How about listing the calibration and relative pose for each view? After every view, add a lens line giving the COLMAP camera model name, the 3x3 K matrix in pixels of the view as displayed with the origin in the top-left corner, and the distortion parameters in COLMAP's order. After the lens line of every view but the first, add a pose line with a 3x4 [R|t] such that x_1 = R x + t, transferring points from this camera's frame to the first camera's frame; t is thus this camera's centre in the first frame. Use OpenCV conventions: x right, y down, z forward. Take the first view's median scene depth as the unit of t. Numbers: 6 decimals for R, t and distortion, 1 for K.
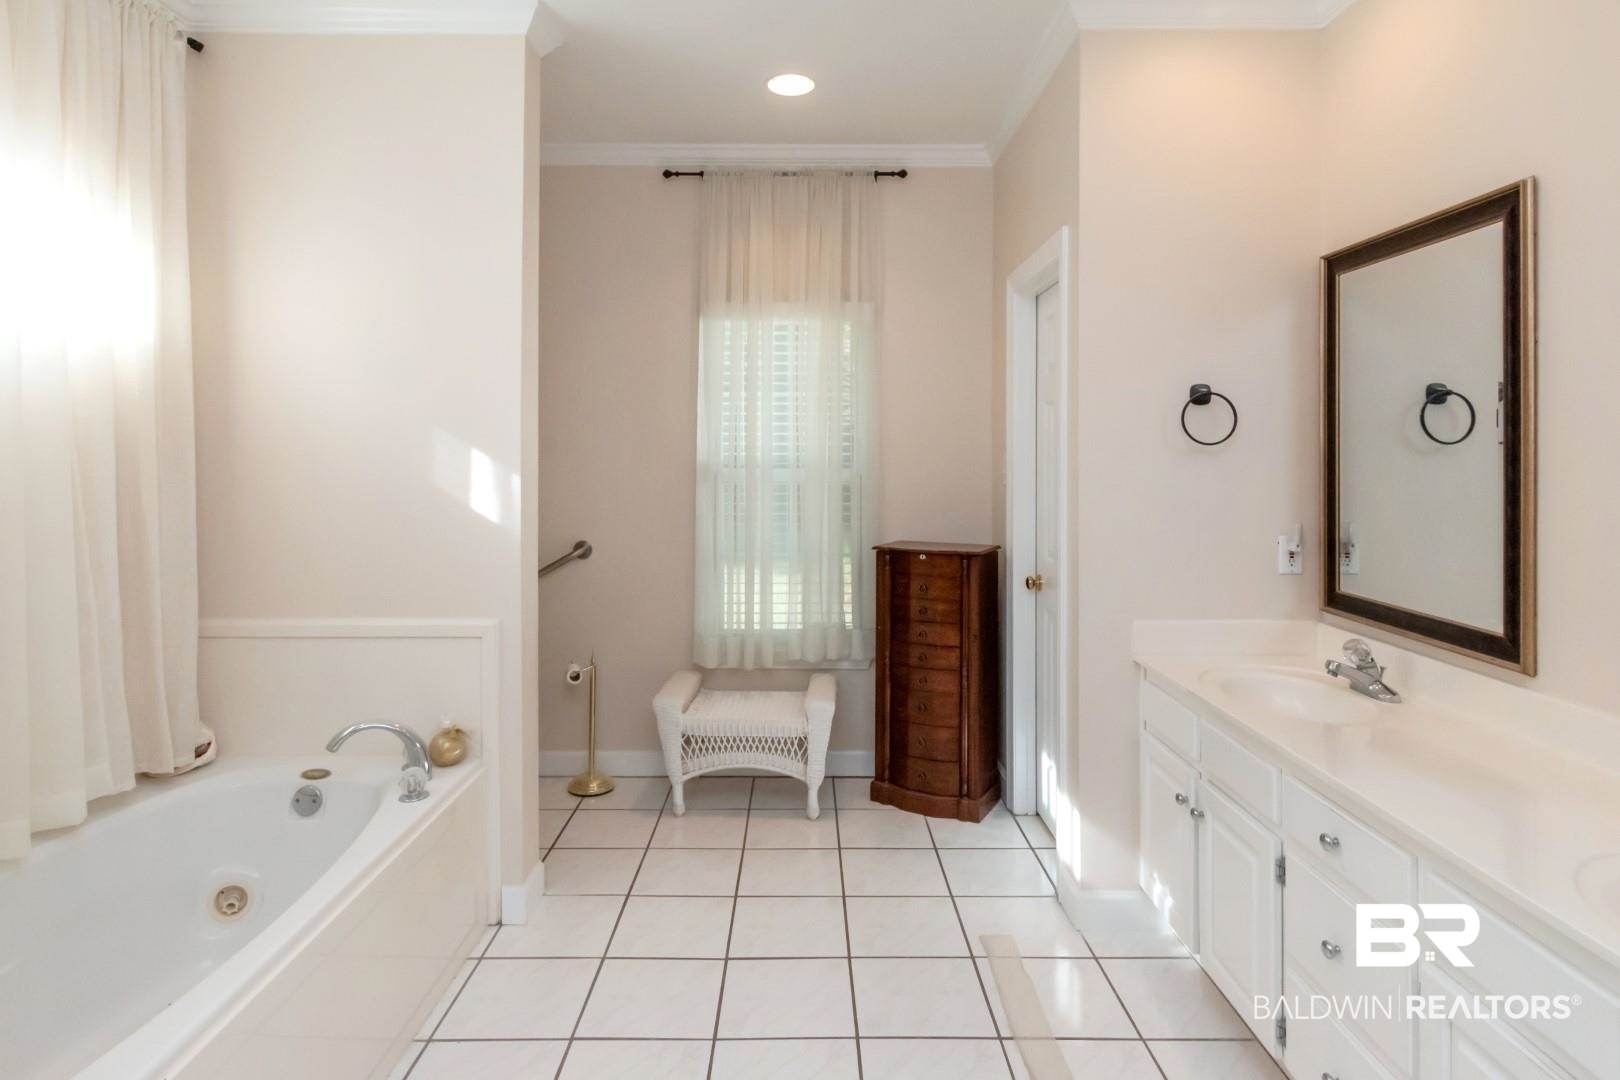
lens RADIAL K [[871.1, 0, 813.8], [0, 871.1, 431.3], [0, 0, 1]] dist [0.000352, -0.000872]
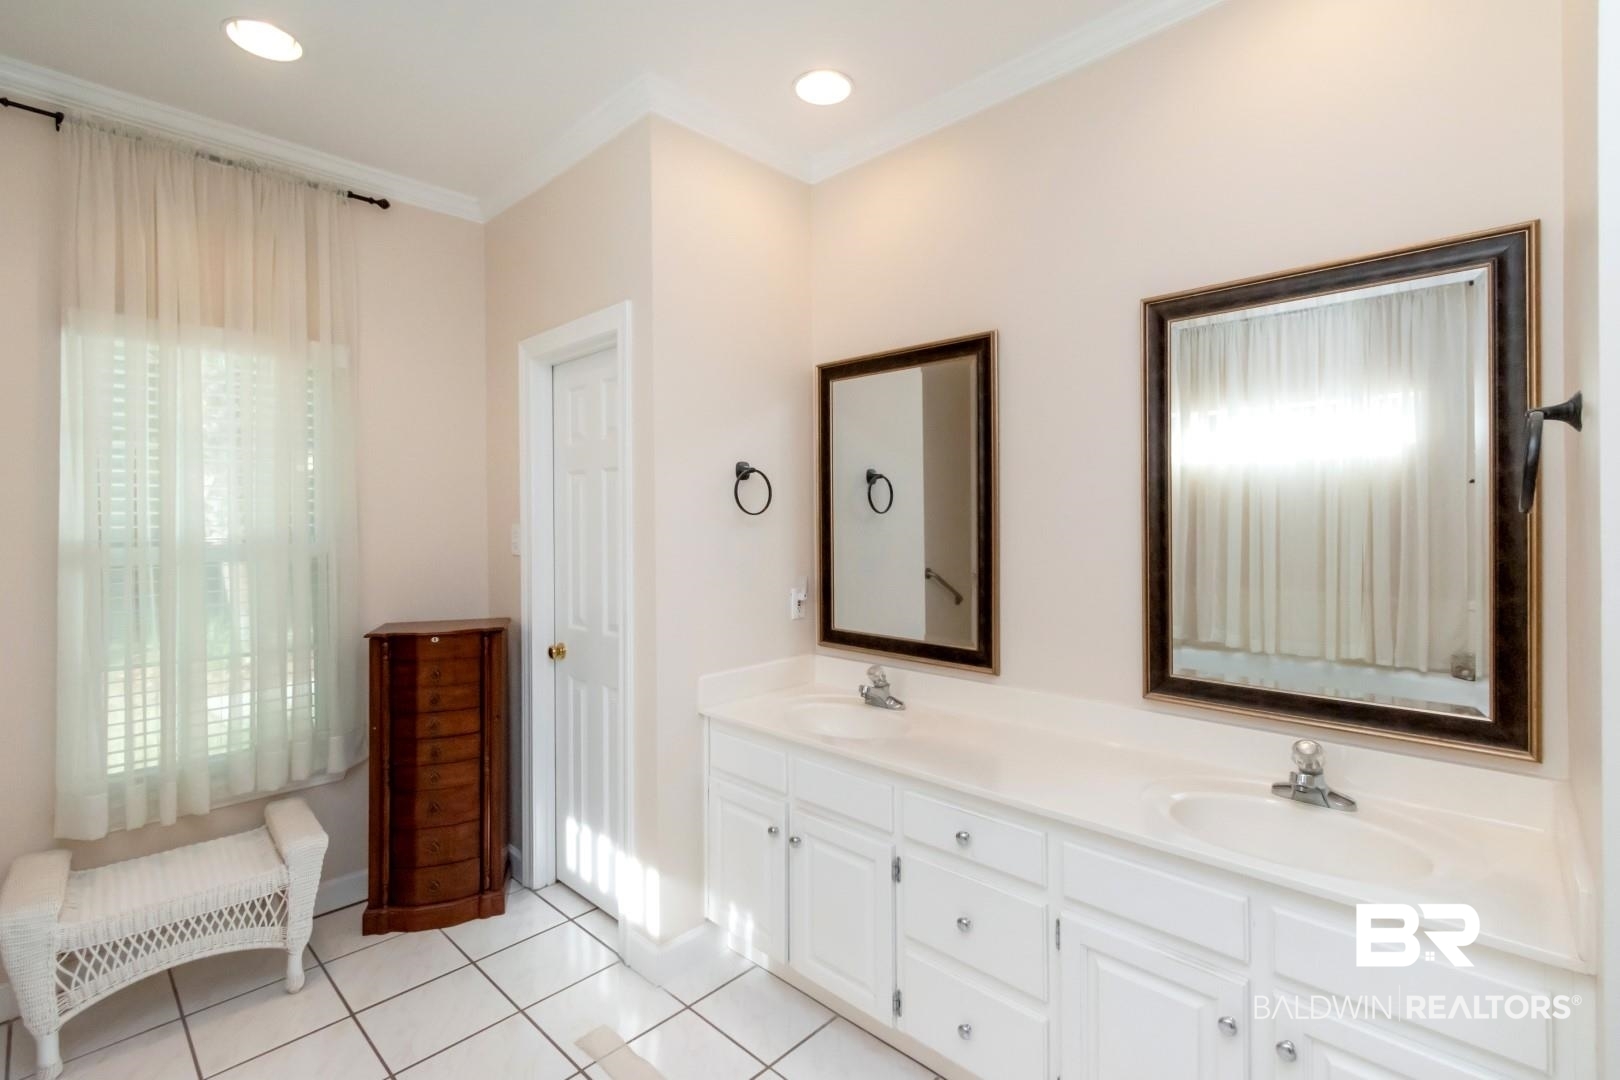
lens RADIAL K [[739.5, 0, 807.1], [0, 739.5, 504.3], [0, 0, 1]] dist [0.001474, -0.000302]
pose [[0.700805, 0.004474, 0.713339, -0.152375], [-0.012105, 0.999911, 0.005622, -0.003735], [-0.713251, -0.012575, 0.700796, 0.202083]]
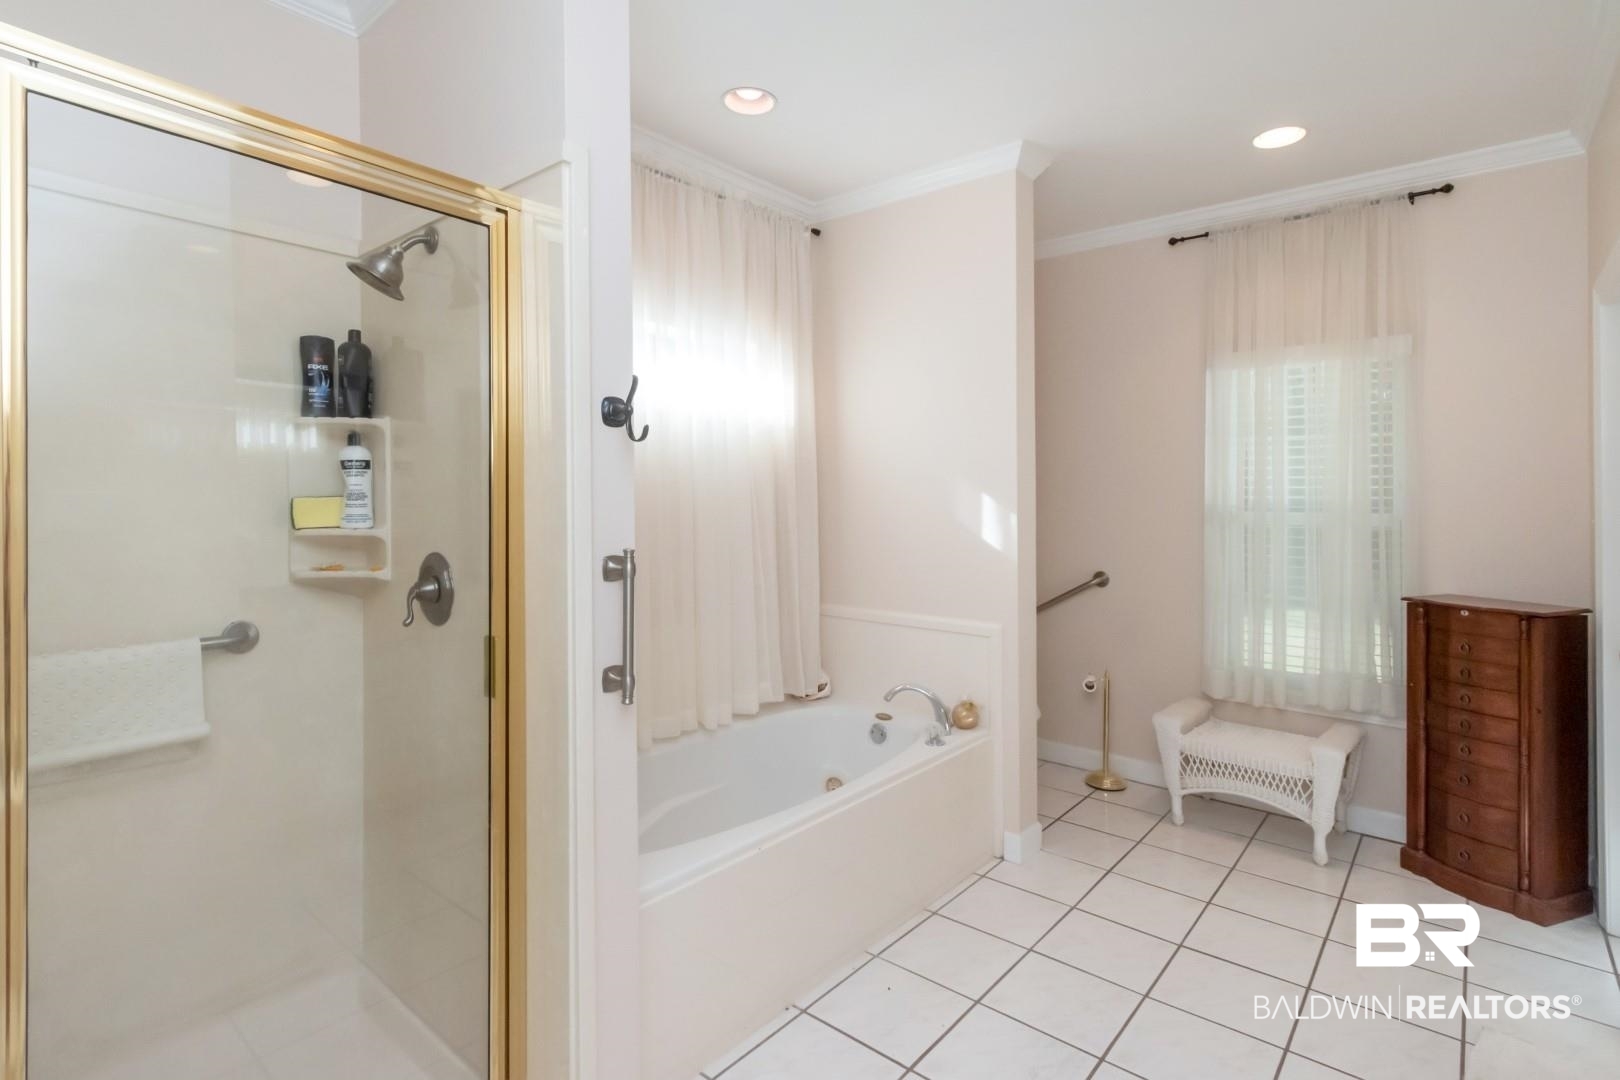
lens RADIAL K [[789.8, 0, 804.0], [0, 789.8, 467.4], [0, 0, 1]] dist [-0.014011, -0.000341]
pose [[0.754782, -0.019091, -0.655697, 0.144889], [0.015157, 0.999817, -0.011663, -0.007577], [0.655800, -0.001136, 0.754934, -0.060122]]
